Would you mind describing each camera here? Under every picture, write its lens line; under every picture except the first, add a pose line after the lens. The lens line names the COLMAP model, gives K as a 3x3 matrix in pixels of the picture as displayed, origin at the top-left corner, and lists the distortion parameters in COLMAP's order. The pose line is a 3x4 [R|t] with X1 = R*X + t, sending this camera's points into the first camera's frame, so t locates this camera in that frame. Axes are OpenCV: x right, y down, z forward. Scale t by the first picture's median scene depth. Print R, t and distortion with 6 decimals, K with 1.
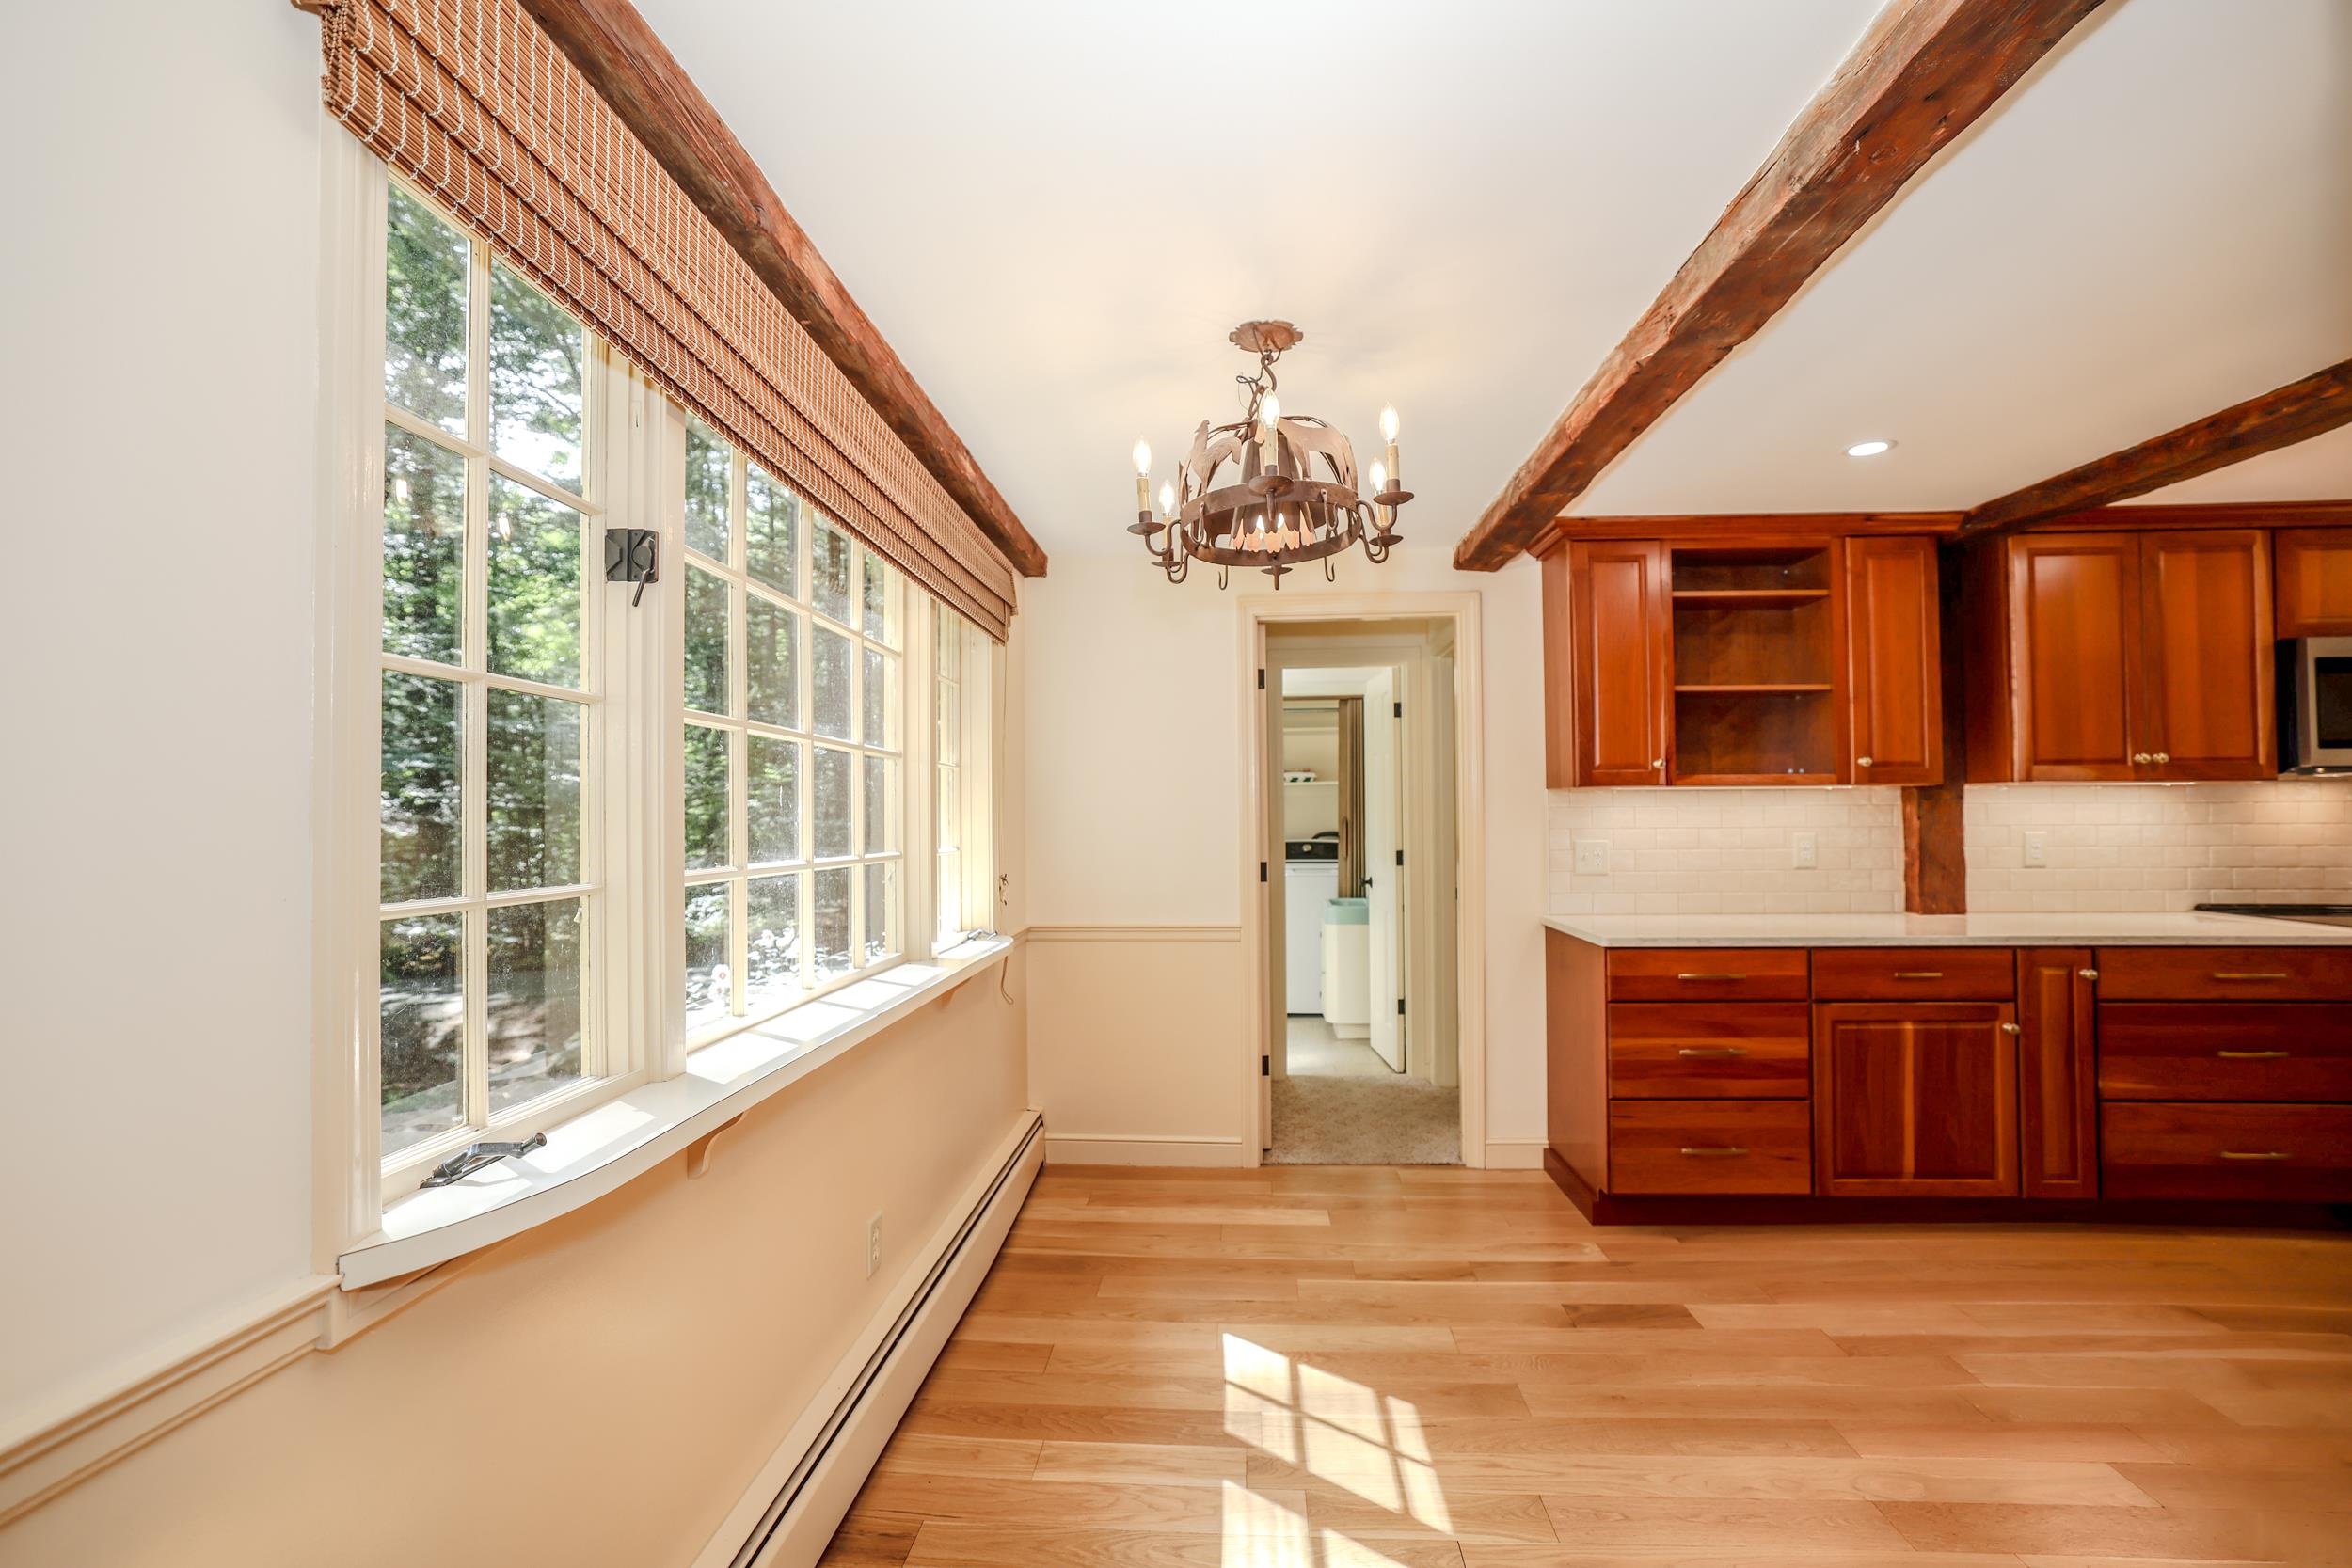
lens RADIAL K [[1010.1, 0, 1179.5], [0, 1010.1, 780.5], [0, 0, 1]] dist [-0.041209, 0.015749]
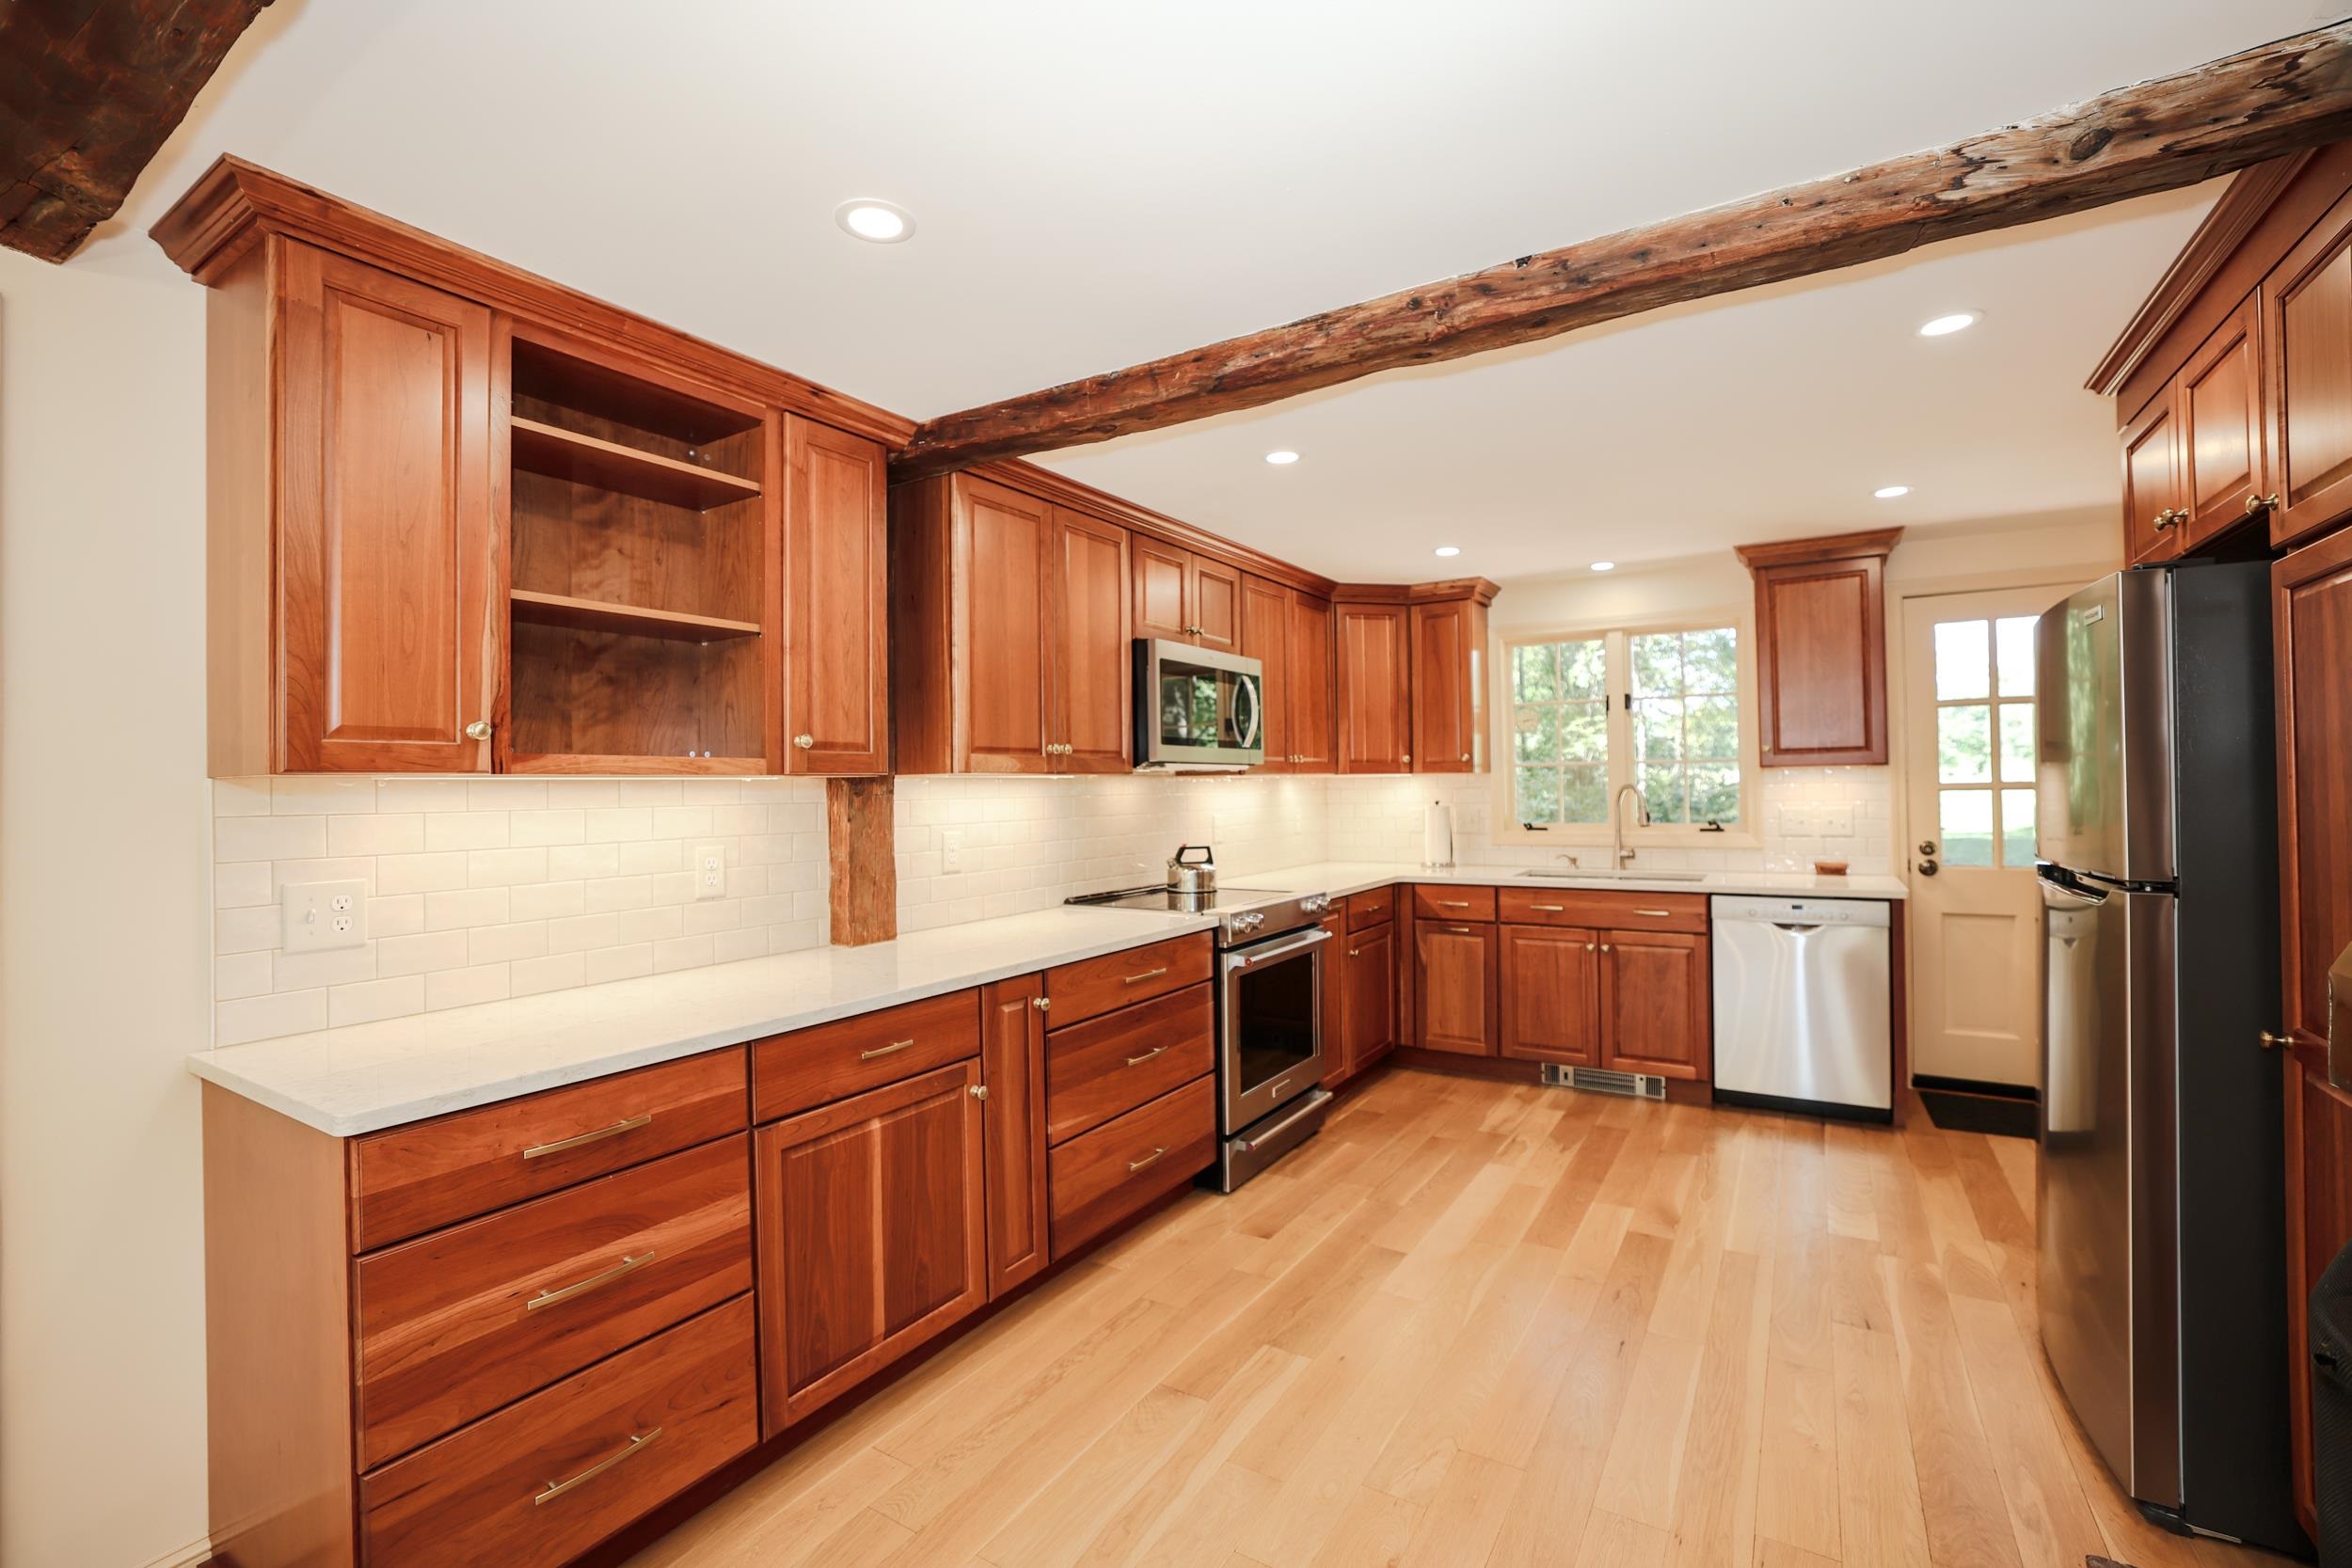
lens RADIAL K [[1010.1, 0, 1179.5], [0, 1010.1, 780.5], [0, 0, 1]] dist [-0.041209, 0.015749]
pose [[0.477735, 0.005089, 0.878489, 0.203878], [-0.010574, 0.999944, -0.000042, 0.005516], [-0.878441, -0.009269, 0.477762, 0.442158]]
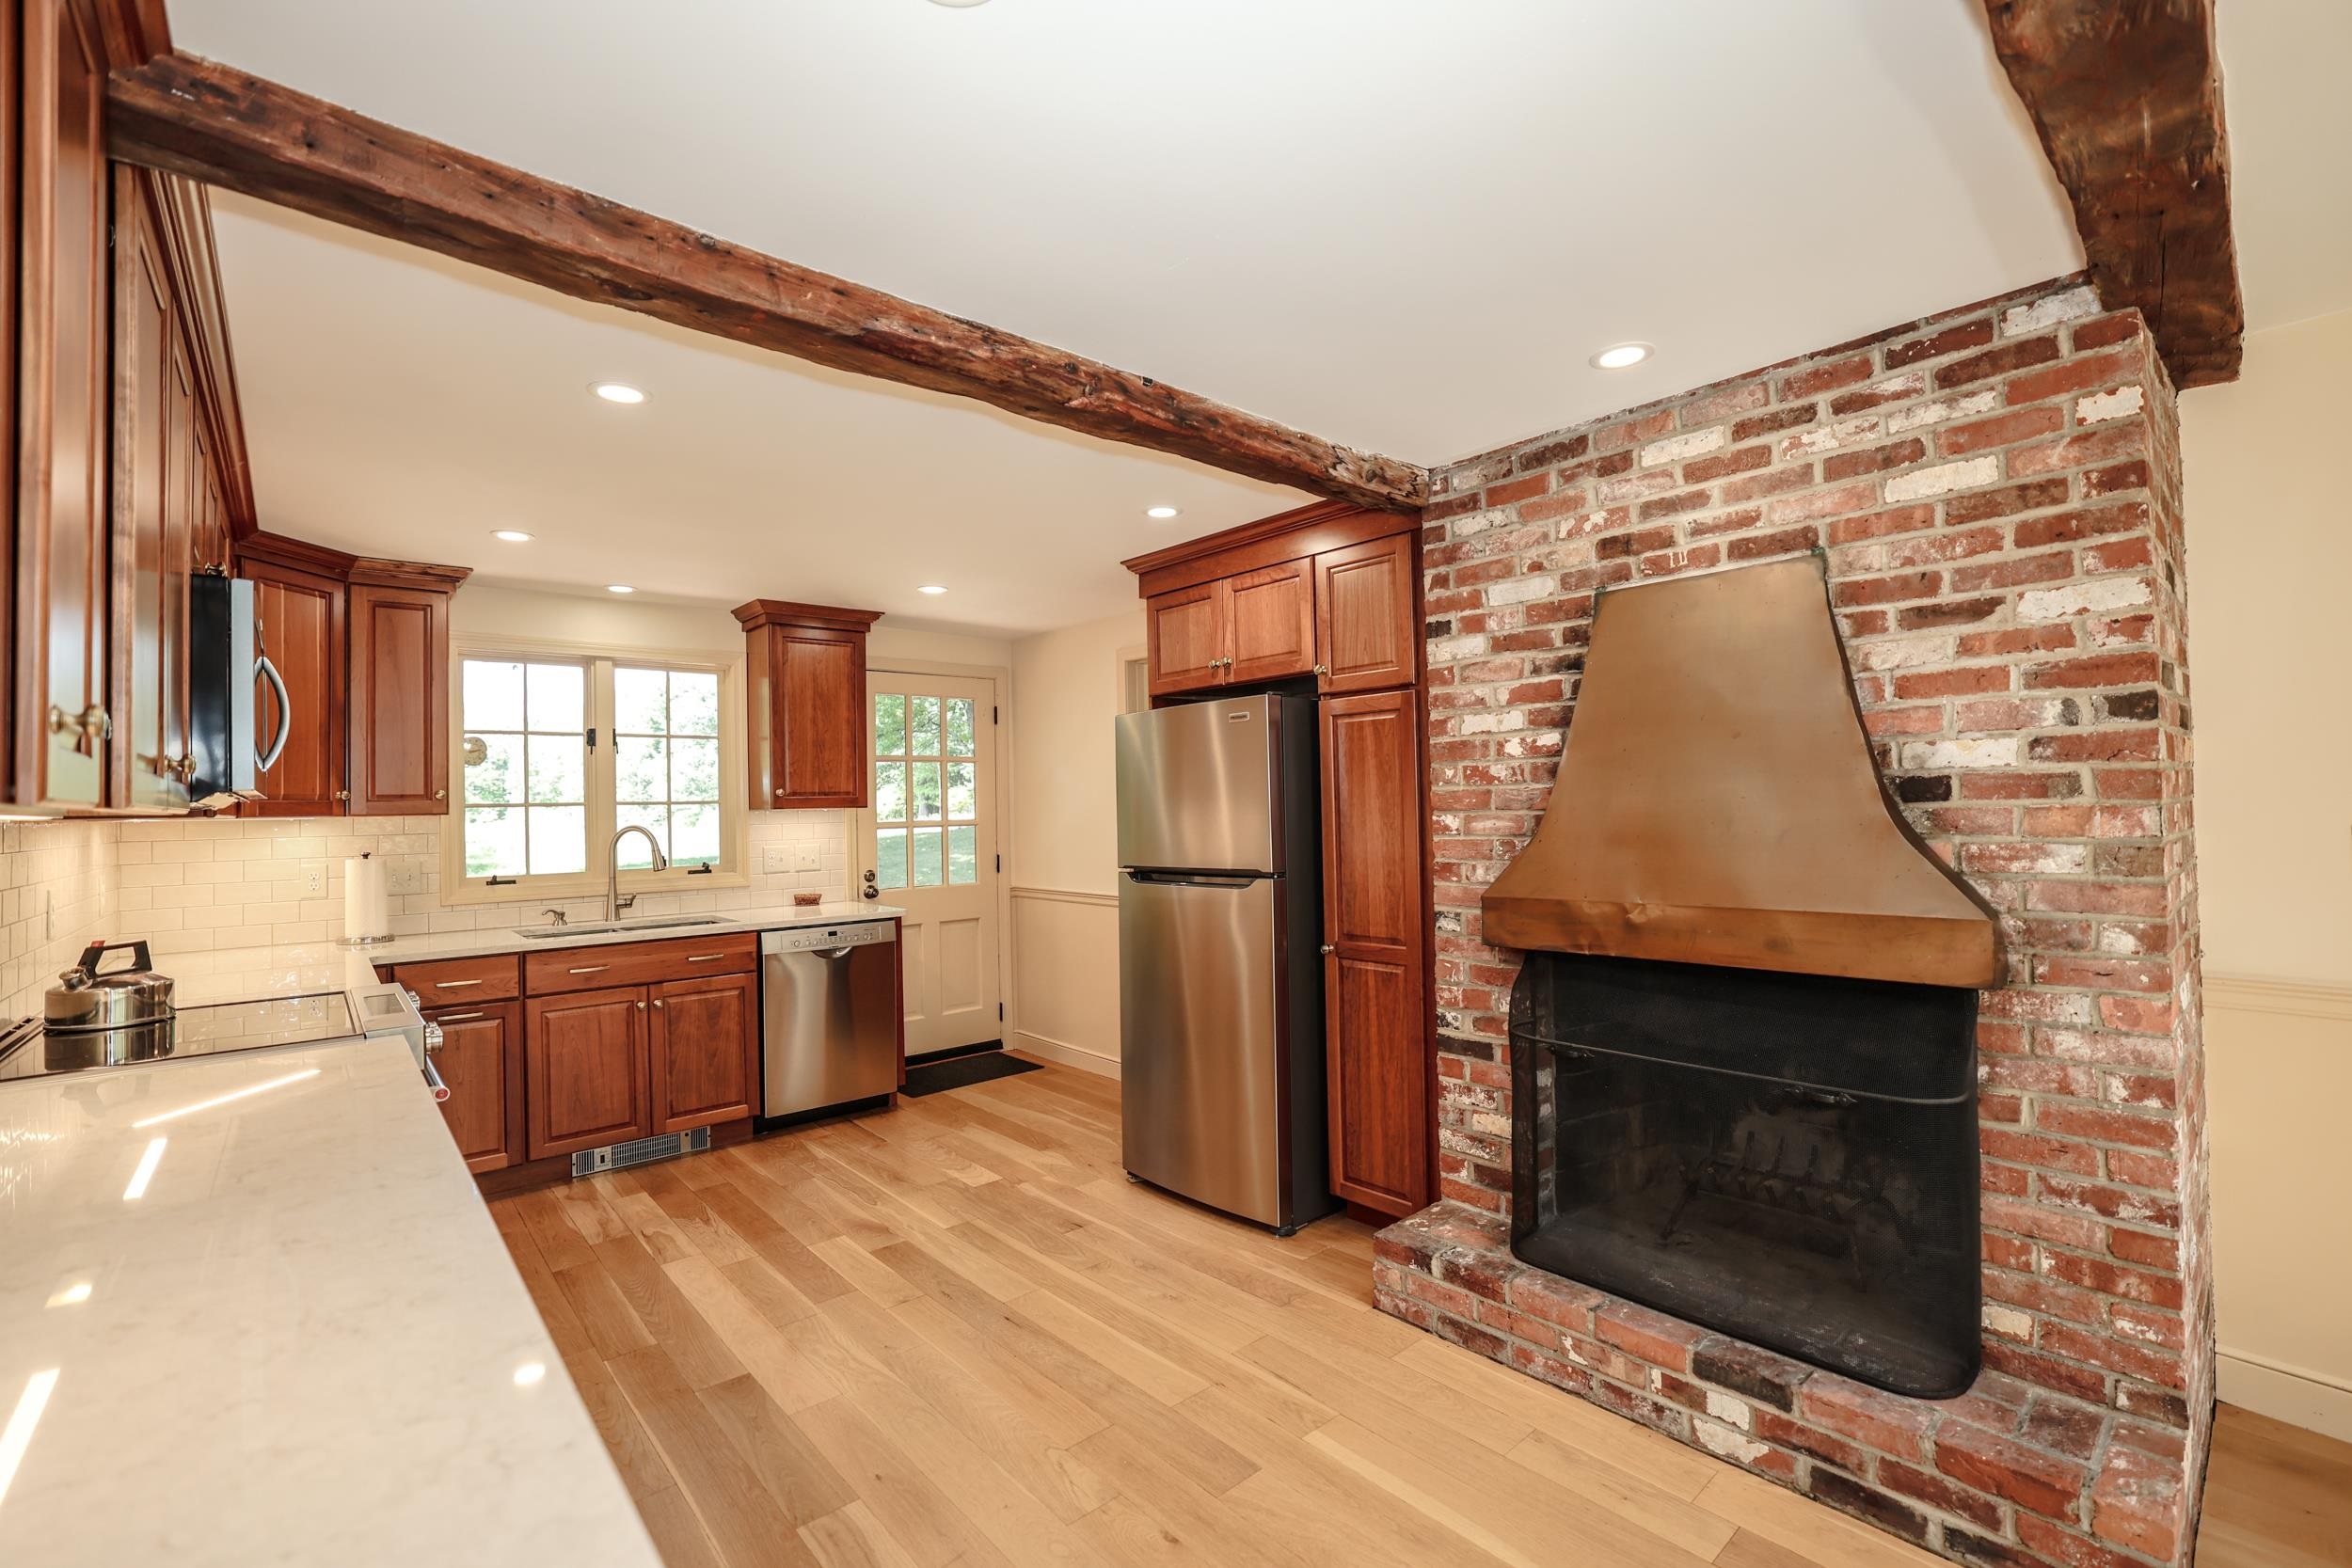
lens RADIAL K [[1022.5, 0, 1203.5], [0, 1022.5, 793.9], [0, 0, 1]] dist [-0.040499, 0.017339]
pose [[-0.708997, 0.029278, 0.704604, 0.284631], [0.007683, 0.999399, -0.033797, 0.011826], [-0.705170, -0.018549, -0.708796, 0.978431]]
